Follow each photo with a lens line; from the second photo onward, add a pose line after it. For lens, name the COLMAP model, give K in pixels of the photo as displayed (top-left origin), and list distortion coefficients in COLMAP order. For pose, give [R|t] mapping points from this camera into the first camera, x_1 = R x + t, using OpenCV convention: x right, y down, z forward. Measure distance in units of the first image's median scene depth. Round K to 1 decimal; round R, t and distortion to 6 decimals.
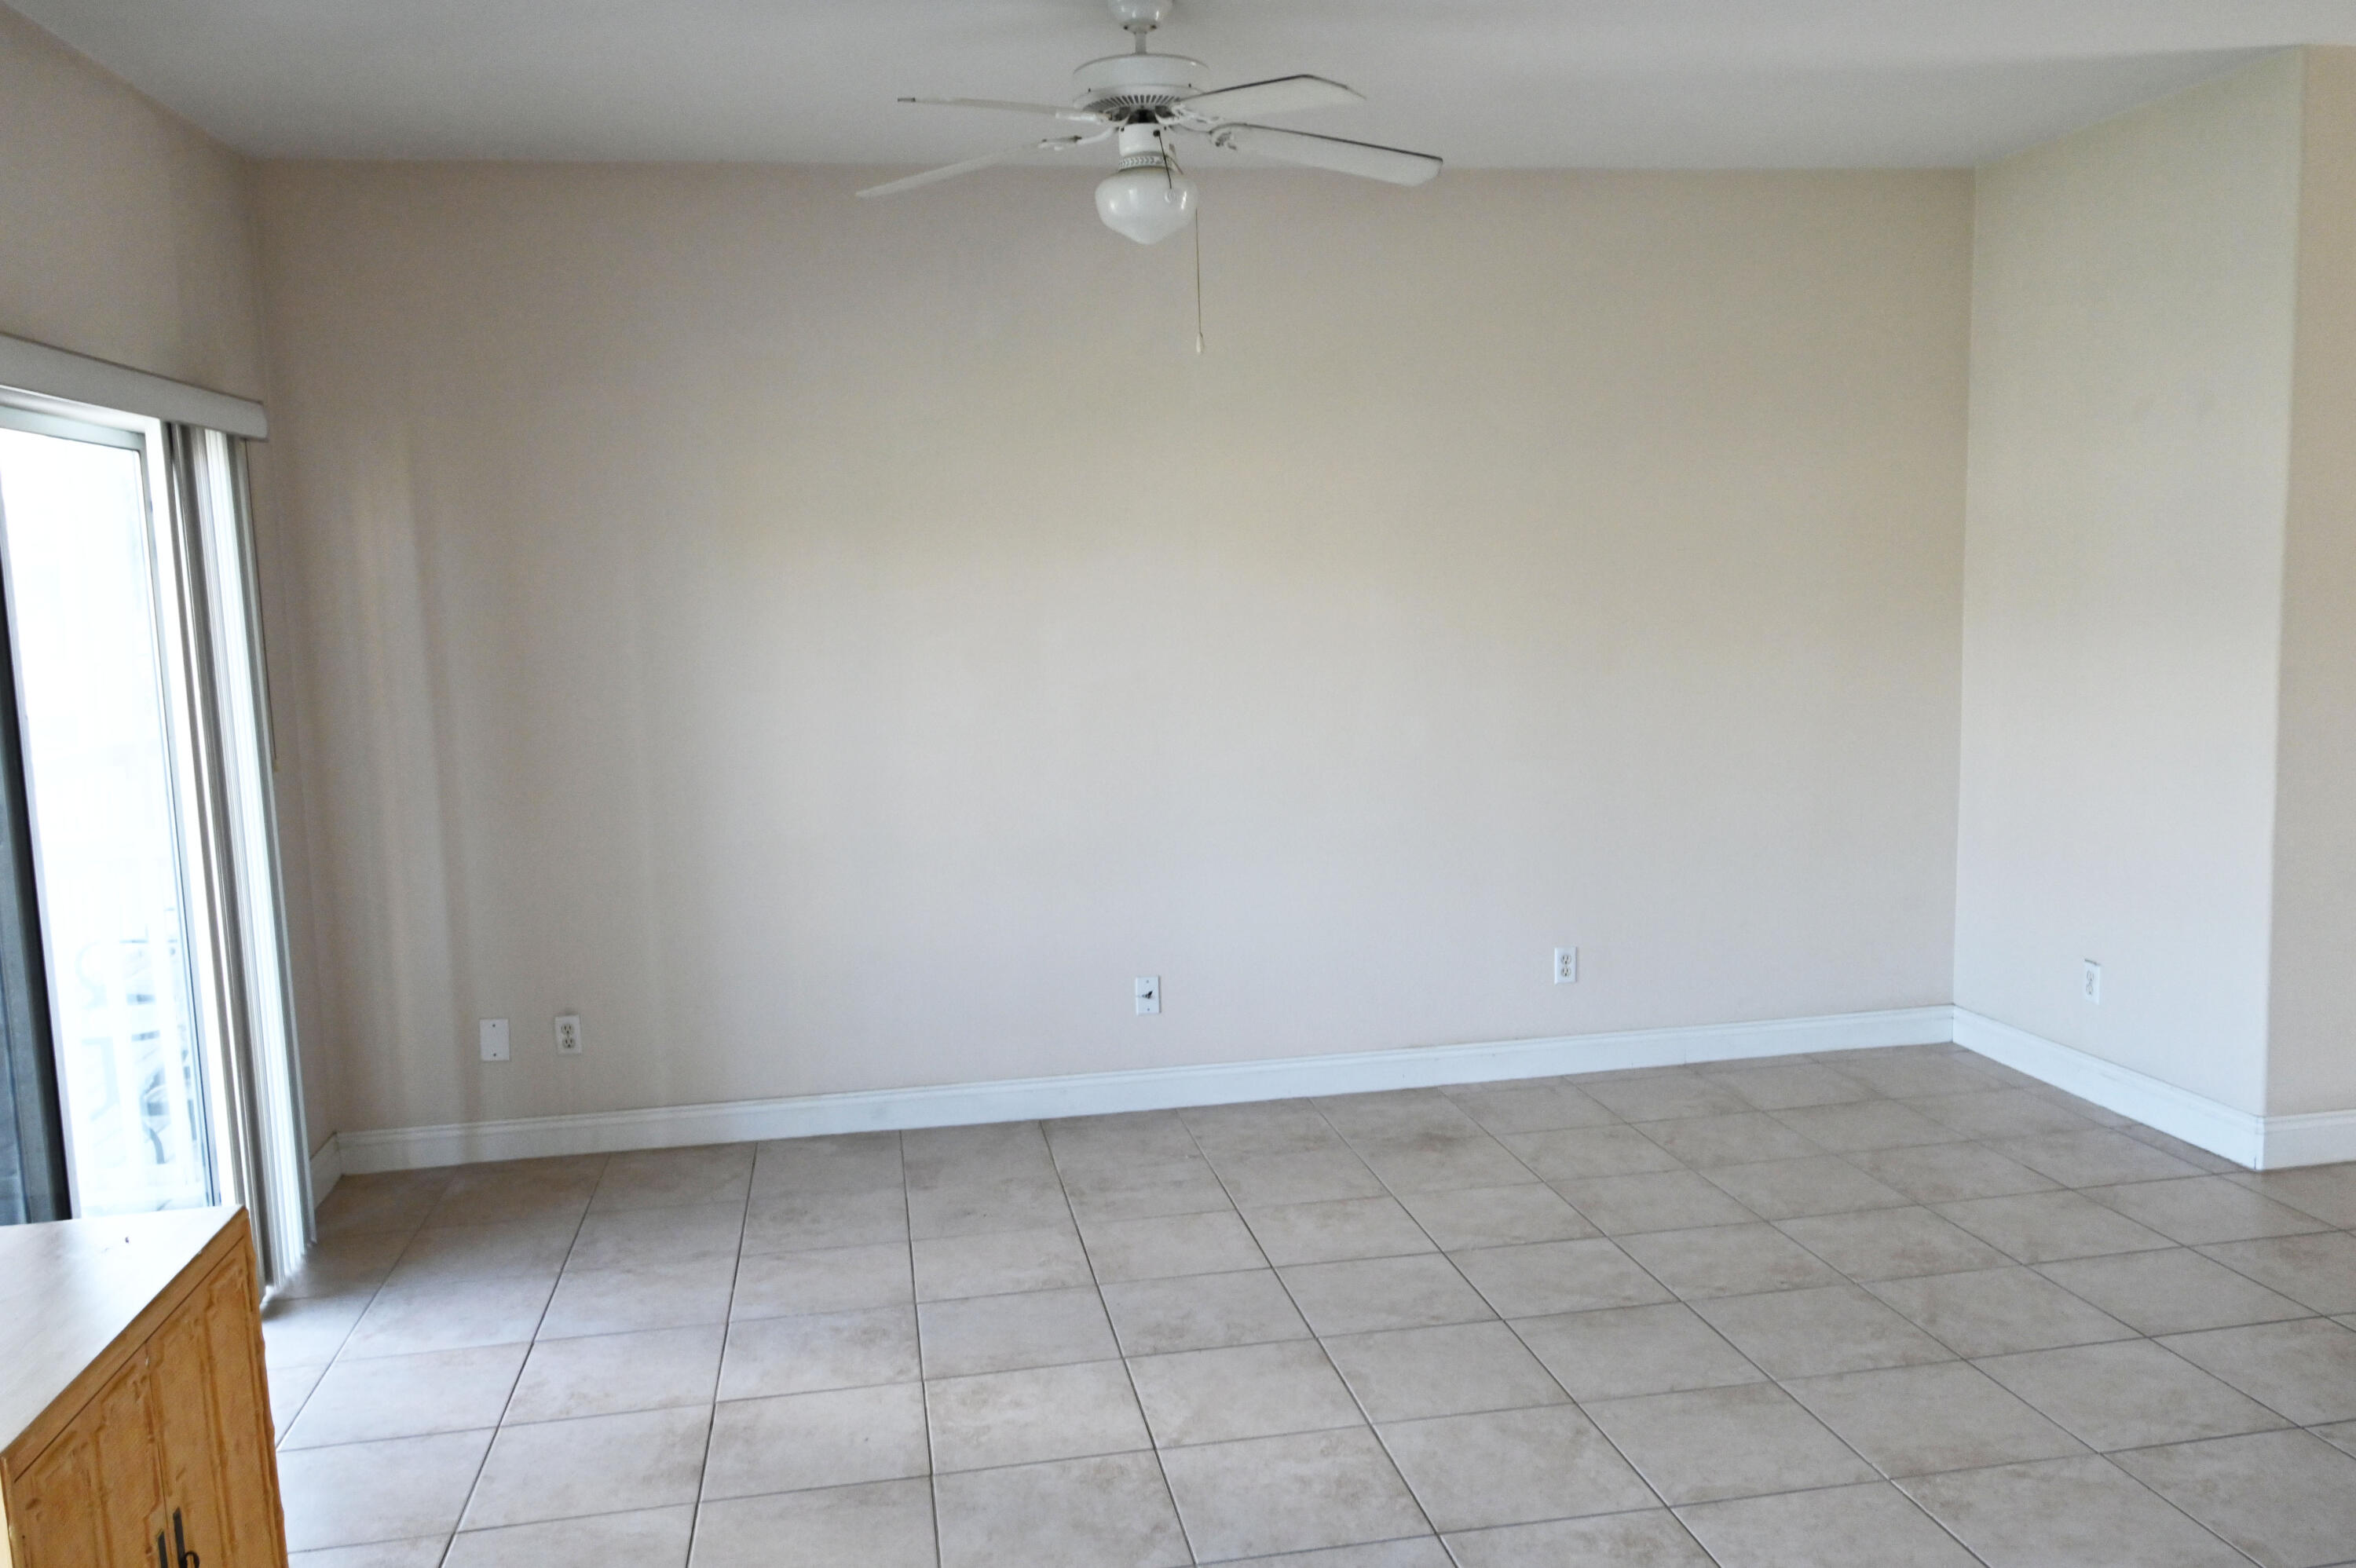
lens RADIAL K [[1849.6, 0, 1178.0], [0, 1849.6, 784.0], [0, 0, 1]] dist [0.002208, -0.003664]
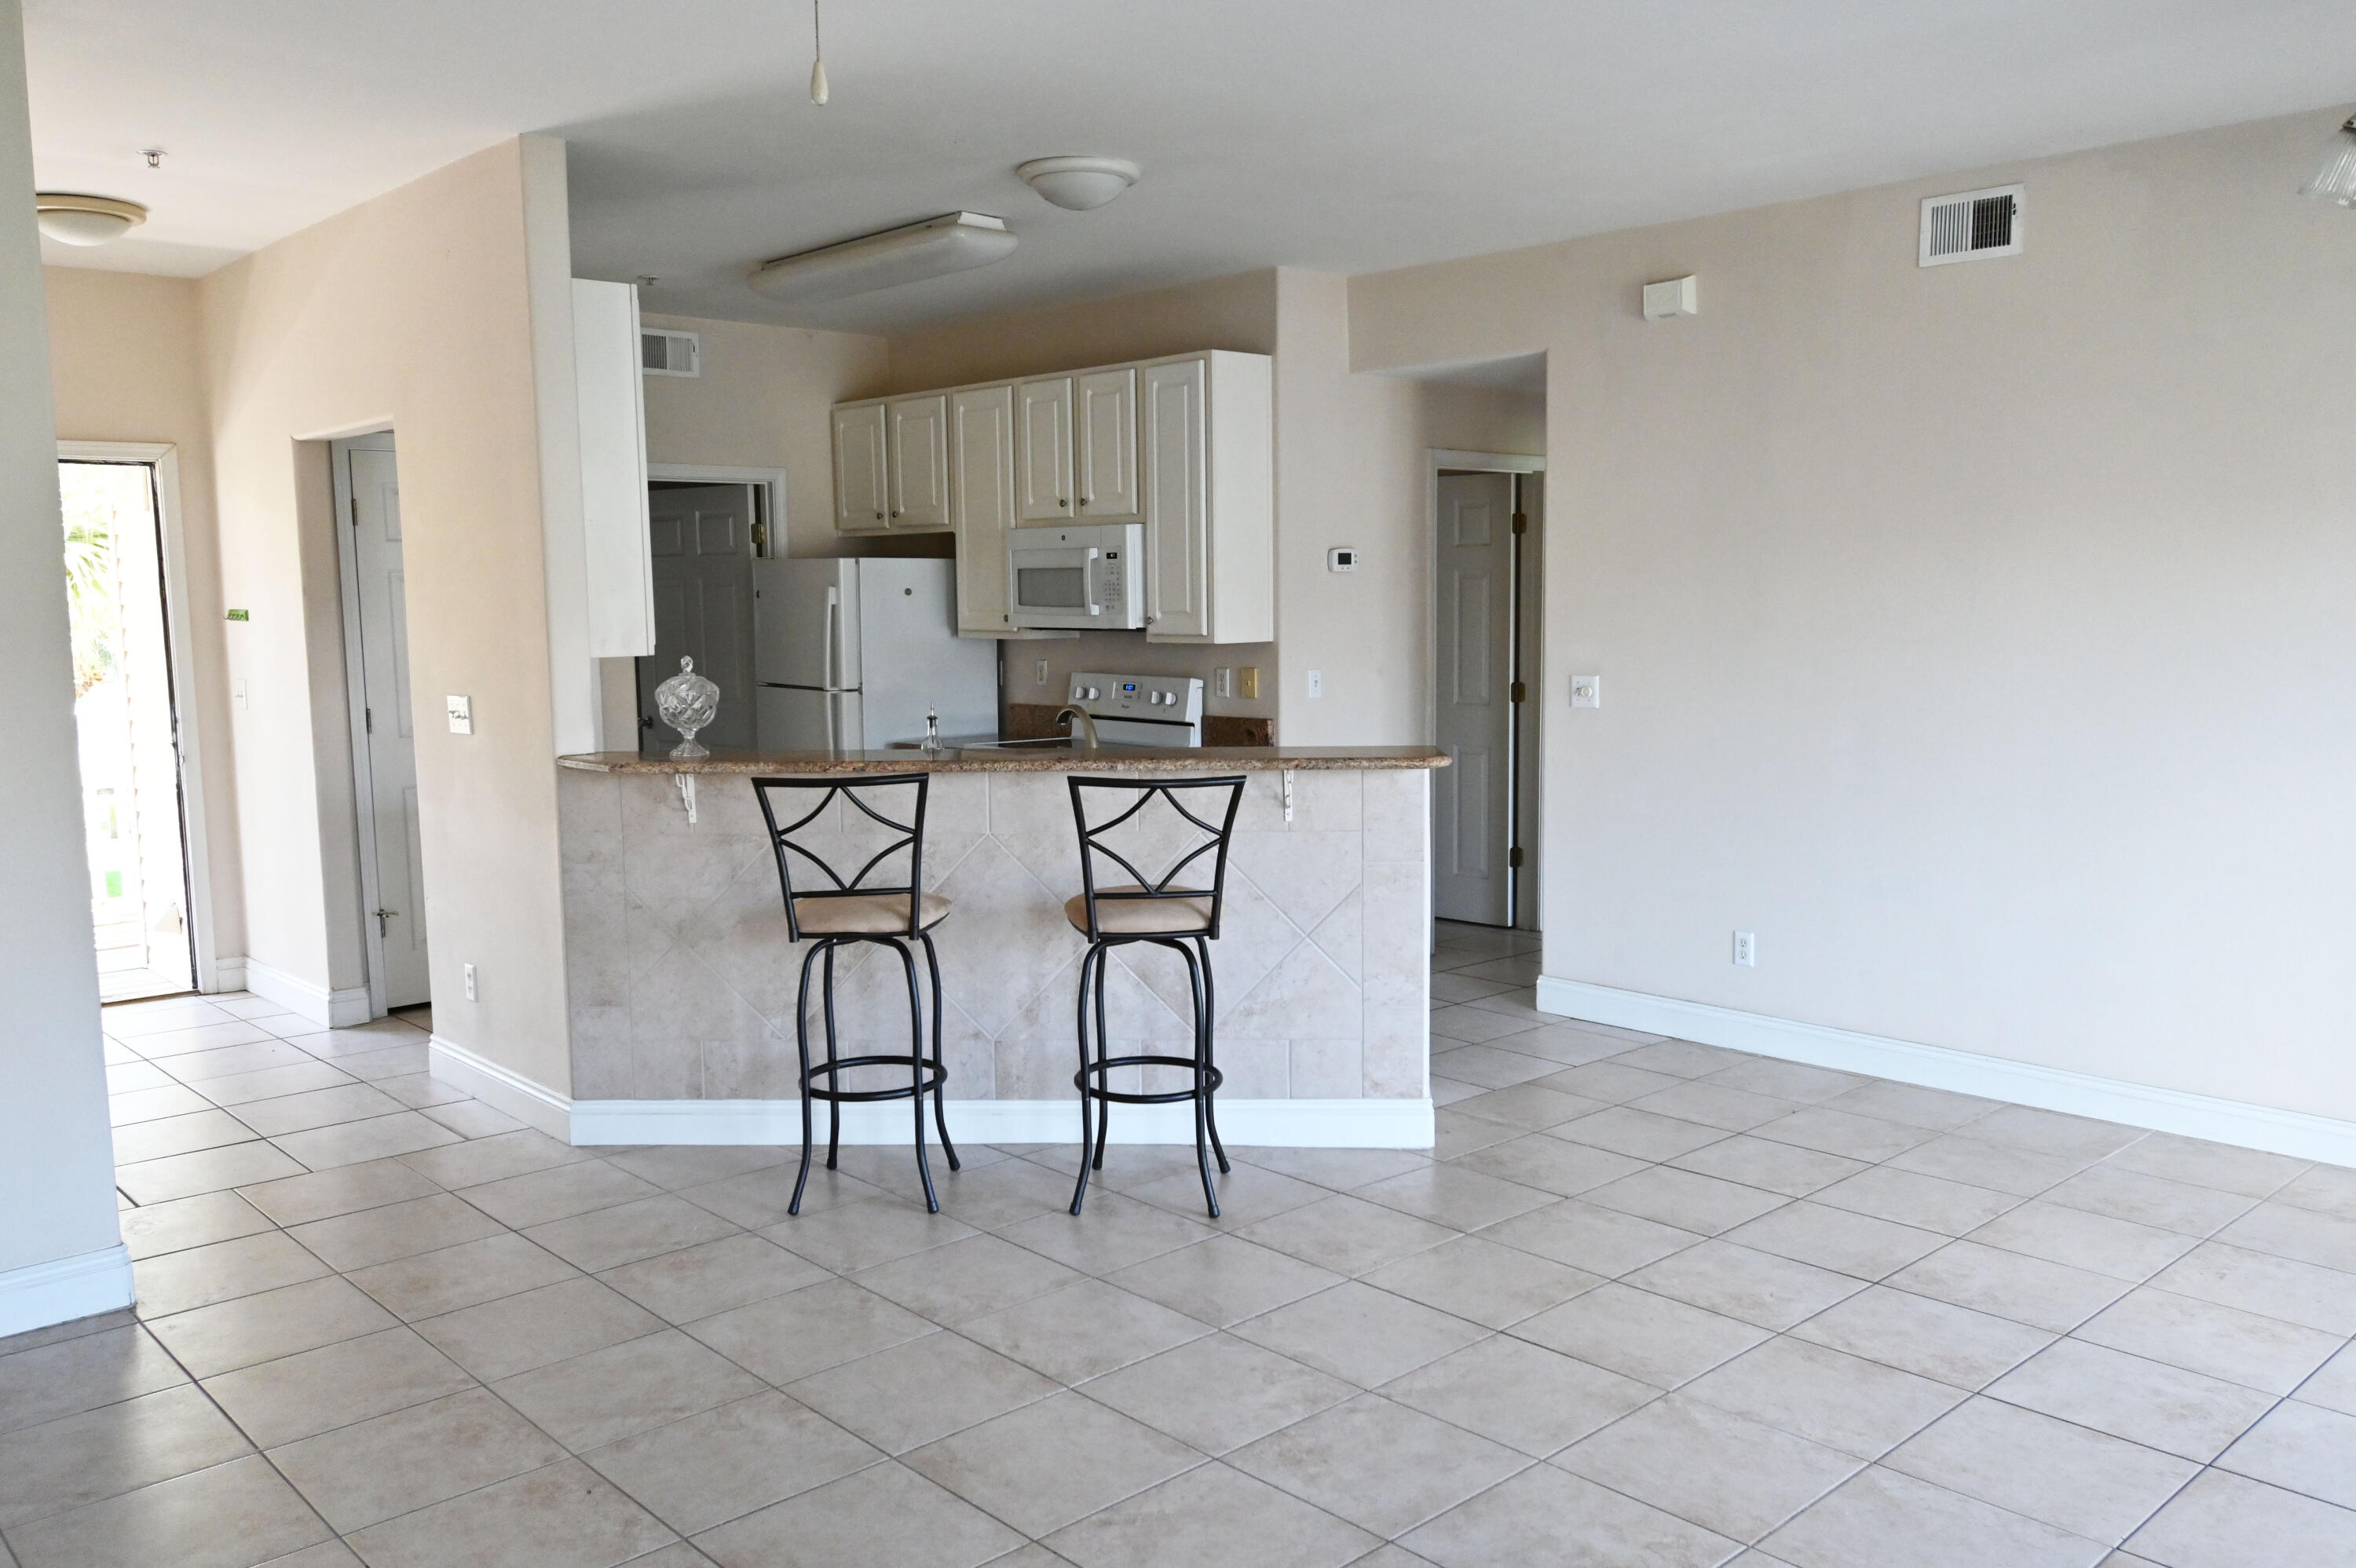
lens RADIAL K [[1849.6, 0, 1178.0], [0, 1849.6, 784.0], [0, 0, 1]] dist [0.002208, -0.003664]
pose [[-0.539198, -0.053831, 0.840457, -0.410361], [0.122471, 0.982335, 0.141490, -0.095923], [-0.833227, 0.179223, -0.523080, 1.047900]]
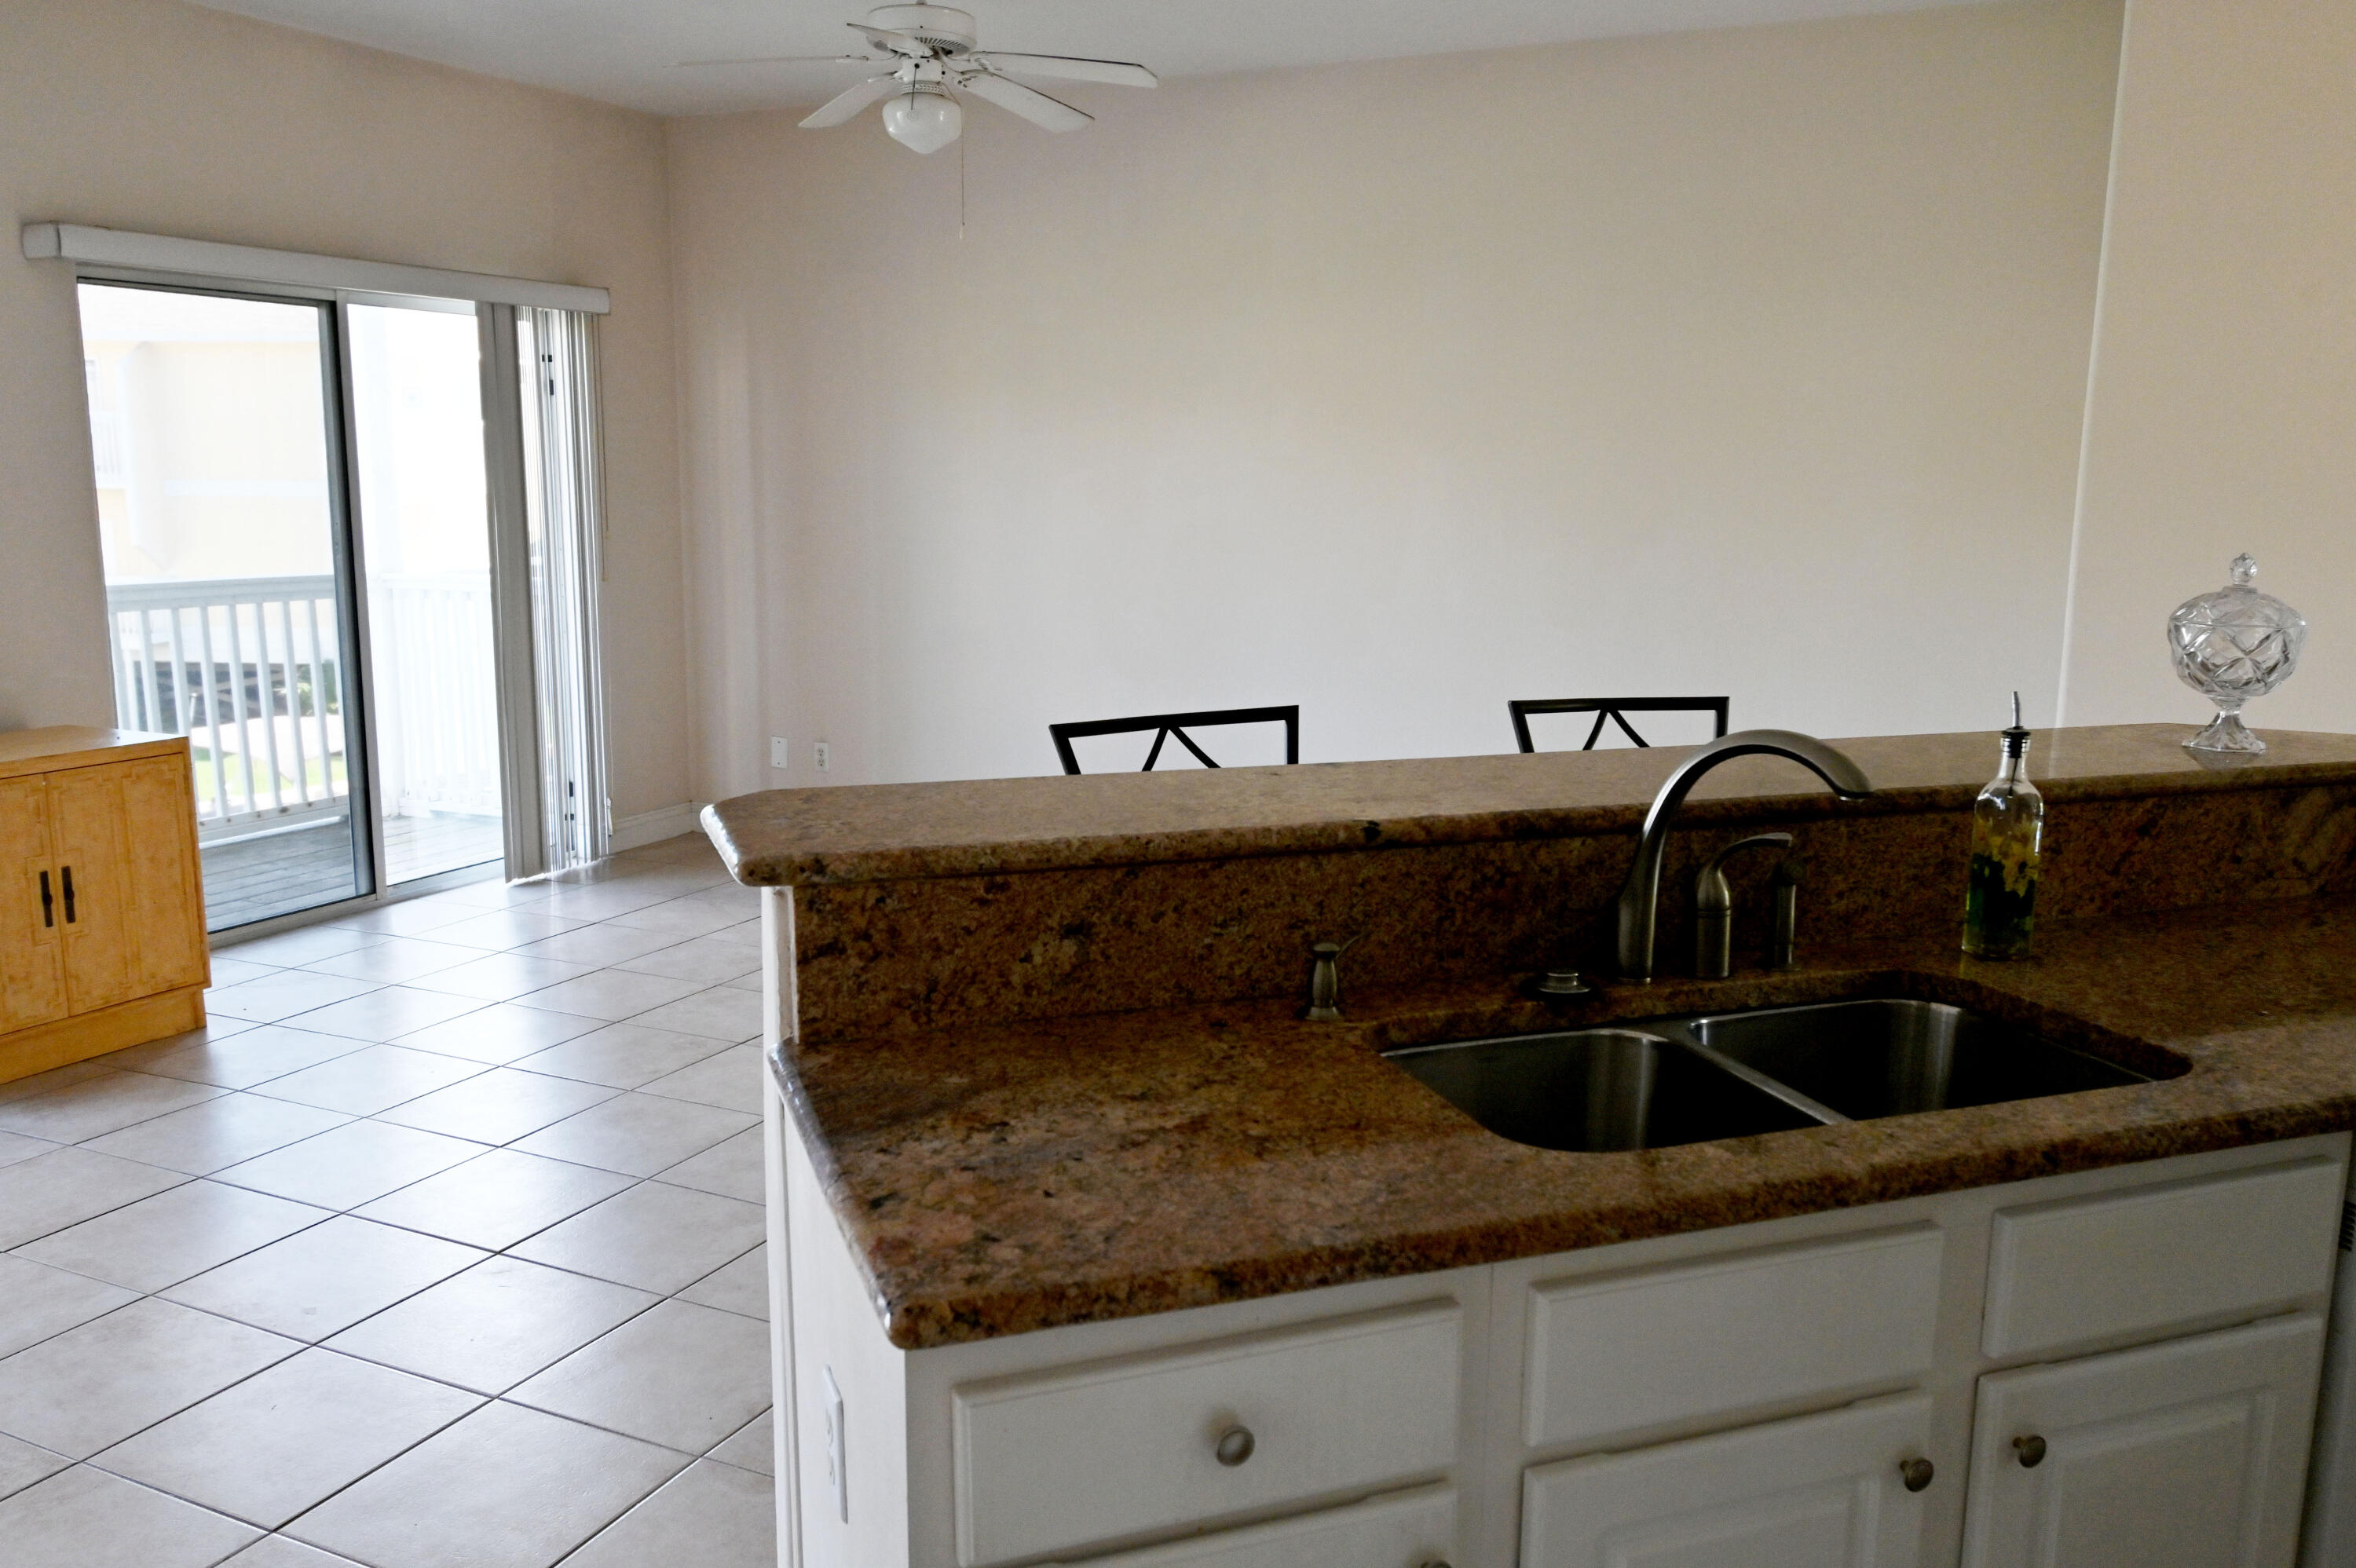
lens RADIAL K [[1849.6, 0, 1178.0], [0, 1849.6, 784.0], [0, 0, 1]] dist [0.002208, -0.003664]
pose [[0.815641, 0.136037, -0.562337, 0.772225], [-0.100473, 0.990500, 0.093884, 0.001531], [0.569767, -0.020076, 0.821561, 0.034858]]
